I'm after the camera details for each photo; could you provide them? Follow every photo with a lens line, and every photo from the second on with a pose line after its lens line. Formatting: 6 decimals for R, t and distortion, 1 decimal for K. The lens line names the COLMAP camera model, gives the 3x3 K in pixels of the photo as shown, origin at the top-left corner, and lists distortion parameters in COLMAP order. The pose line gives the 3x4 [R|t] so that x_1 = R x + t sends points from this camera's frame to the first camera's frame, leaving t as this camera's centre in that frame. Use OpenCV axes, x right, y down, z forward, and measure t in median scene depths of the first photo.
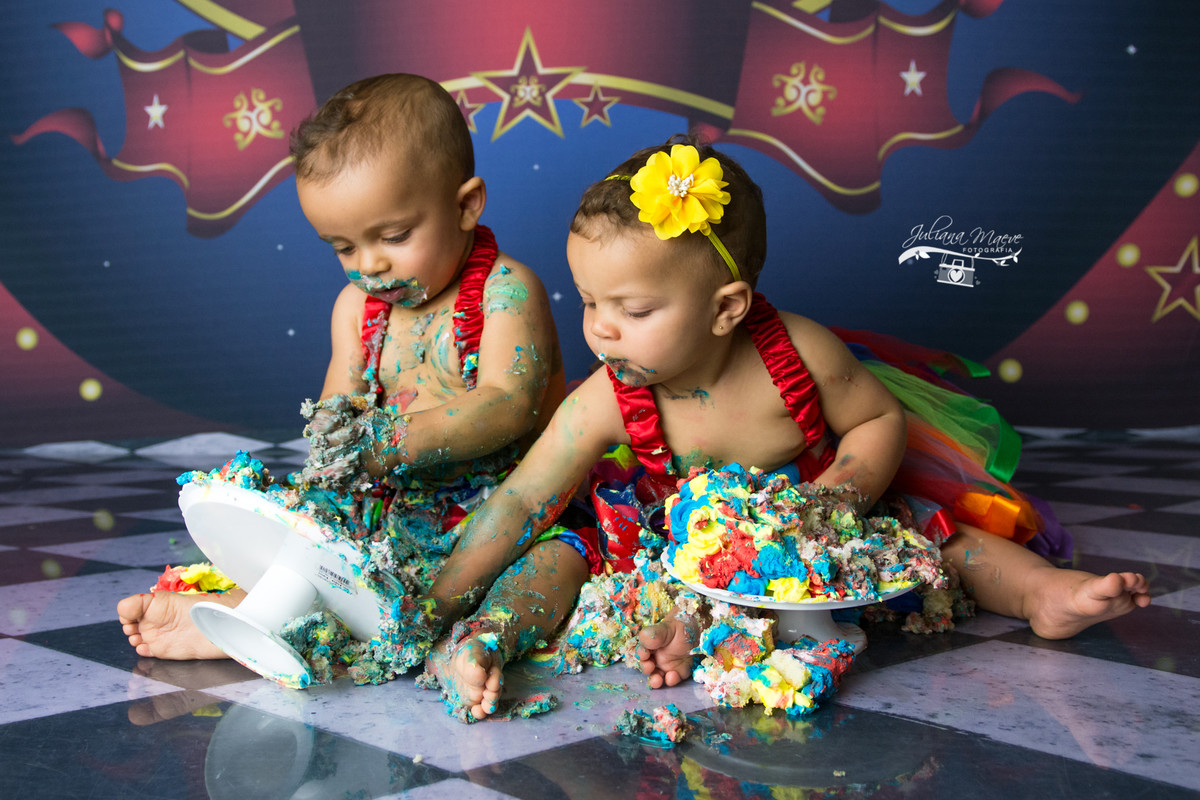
lens RADIAL K [[1353.4, 0, 545.1], [0, 1353.4, 387.4], [0, 0, 1]] dist [-0.032968, -0.027971]
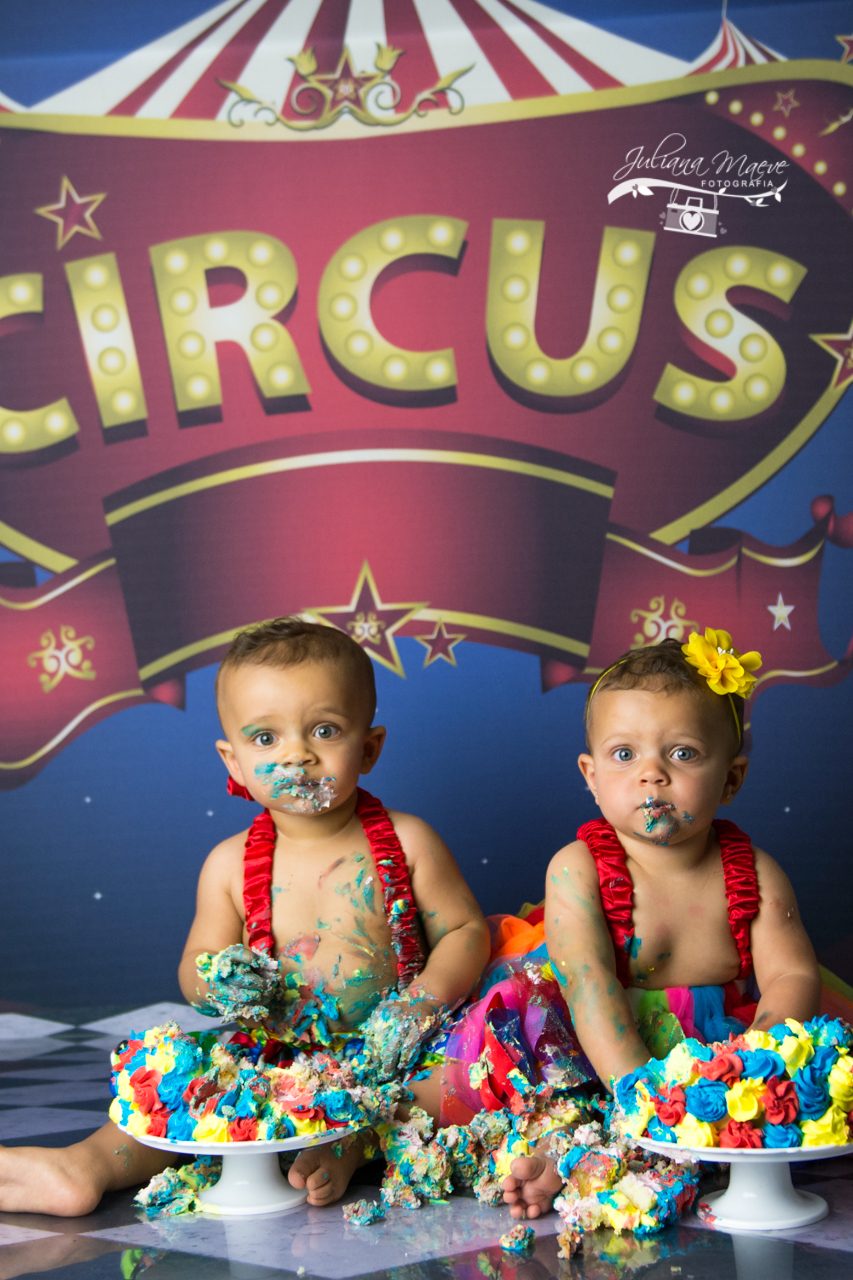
lens RADIAL K [[1924.0, 0, 432.3], [0, 1924.0, 684.3], [0, 0, 1]] dist [0.032464, 0.014421]
pose [[0.999120, -0.006754, 0.041389, -0.022083], [0.012992, 0.988239, -0.152366, 0.018659], [-0.039873, 0.152770, 0.987457, -0.290624]]
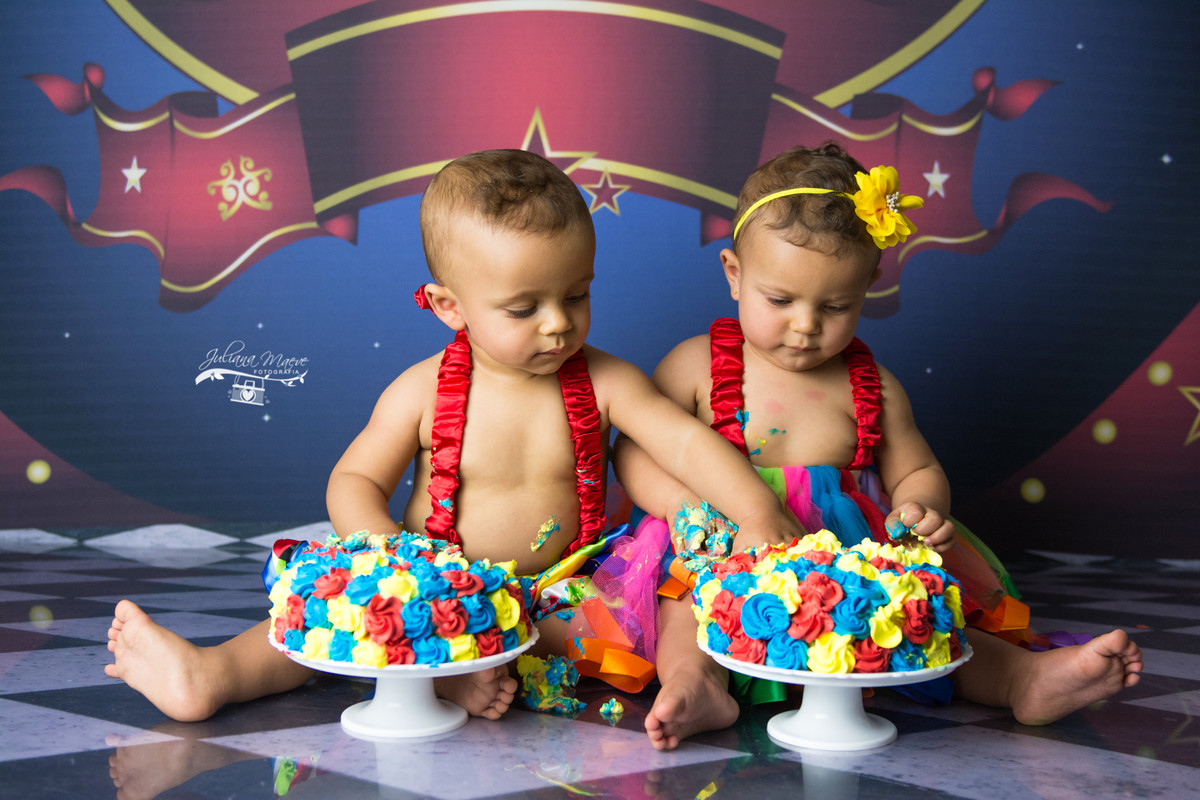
lens RADIAL K [[1664.0, 0, 600.0], [0, 1664.0, 400.0], [0, 0, 1]] dist [0.029137, 0.041438]
pose [[0.998224, 0.043493, 0.040697, -0.007348], [-0.040285, 0.996250, -0.076574, 0.027141], [-0.043875, 0.074799, 0.996233, -0.159019]]
